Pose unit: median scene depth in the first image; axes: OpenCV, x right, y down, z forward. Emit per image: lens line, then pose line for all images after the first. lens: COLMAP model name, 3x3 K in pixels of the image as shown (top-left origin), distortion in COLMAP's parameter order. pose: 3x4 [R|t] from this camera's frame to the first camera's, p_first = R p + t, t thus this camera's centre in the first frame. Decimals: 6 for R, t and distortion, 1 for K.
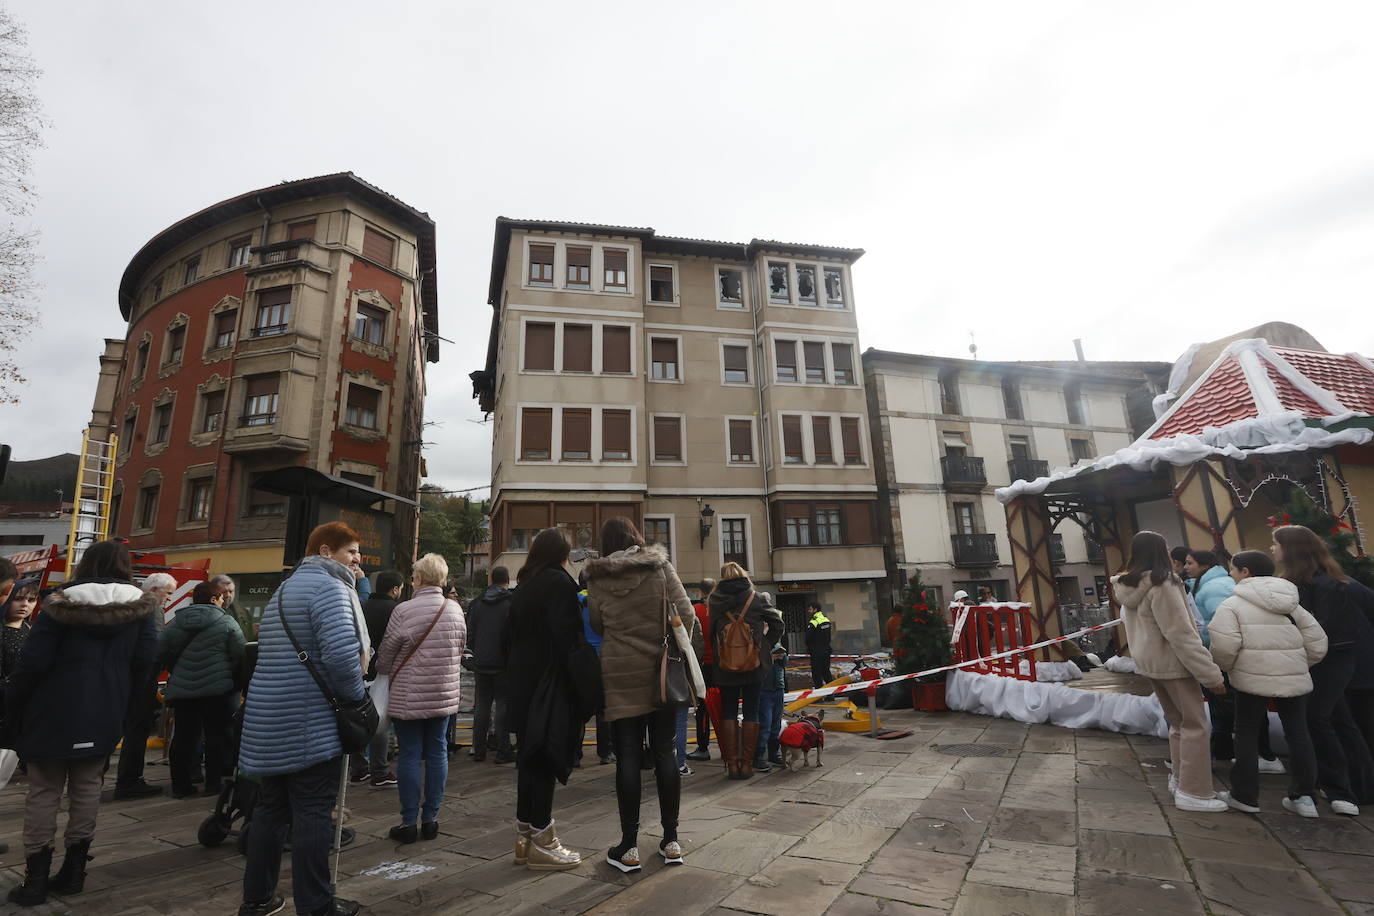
lens RADIAL K [[628.5, 0, 673.0], [0, 628.5, 449.5], [0, 0, 1]] dist [-0.052874, 0.000798]
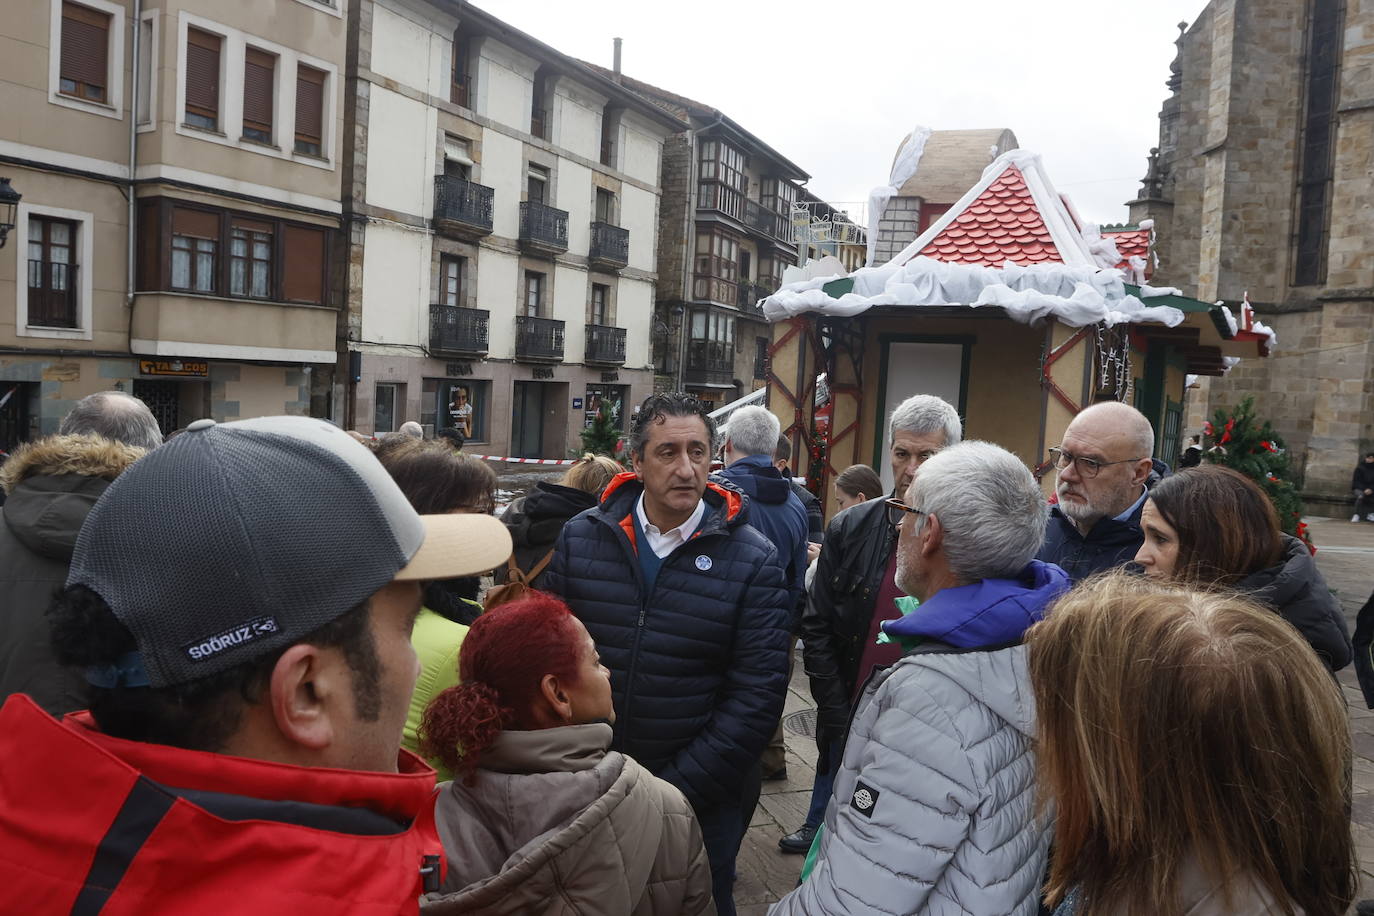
lens RADIAL K [[1007.9, 0, 681.4], [0, 1007.9, 453.5], [0, 0, 1]] dist [-0.091154, 0.060387]
pose [[0.693806, 0.016681, 0.719969, -0.100618], [-0.240656, 0.947631, 0.209955, 0.009460], [-0.678762, -0.318933, 0.661486, 0.126159]]
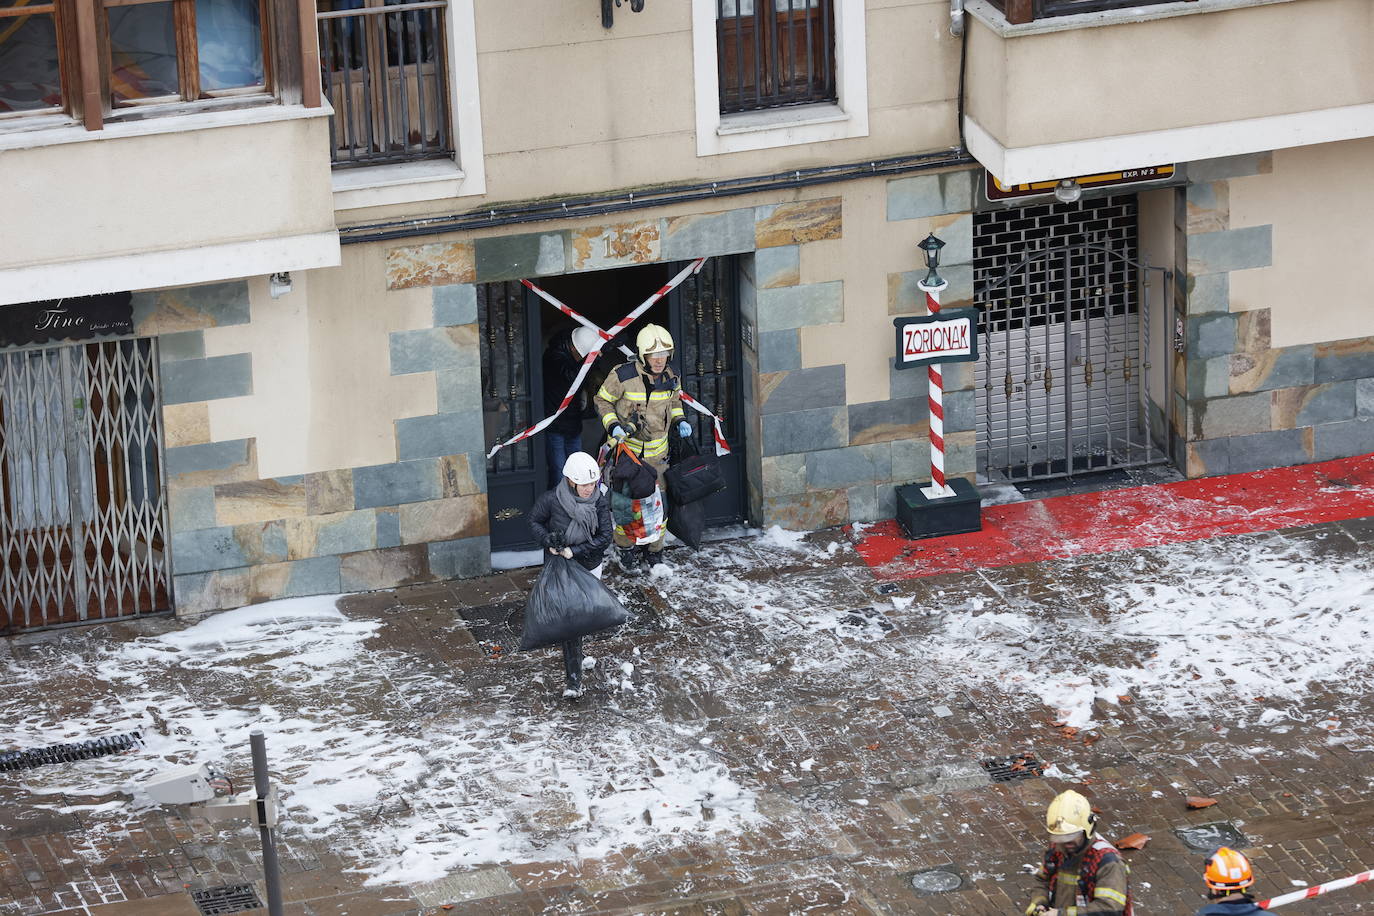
lens RADIAL K [[6724.0, 0, 692.7], [0, 6724.0, 485.3], [0, 0, 1]] dist [1.110593, 6.171707]
pose [[0.998477, -0.022024, 0.050592, -0.035142], [-0.011130, 0.817660, 0.575593, -0.886199], [-0.054044, -0.575279, 0.816170, -0.764928]]
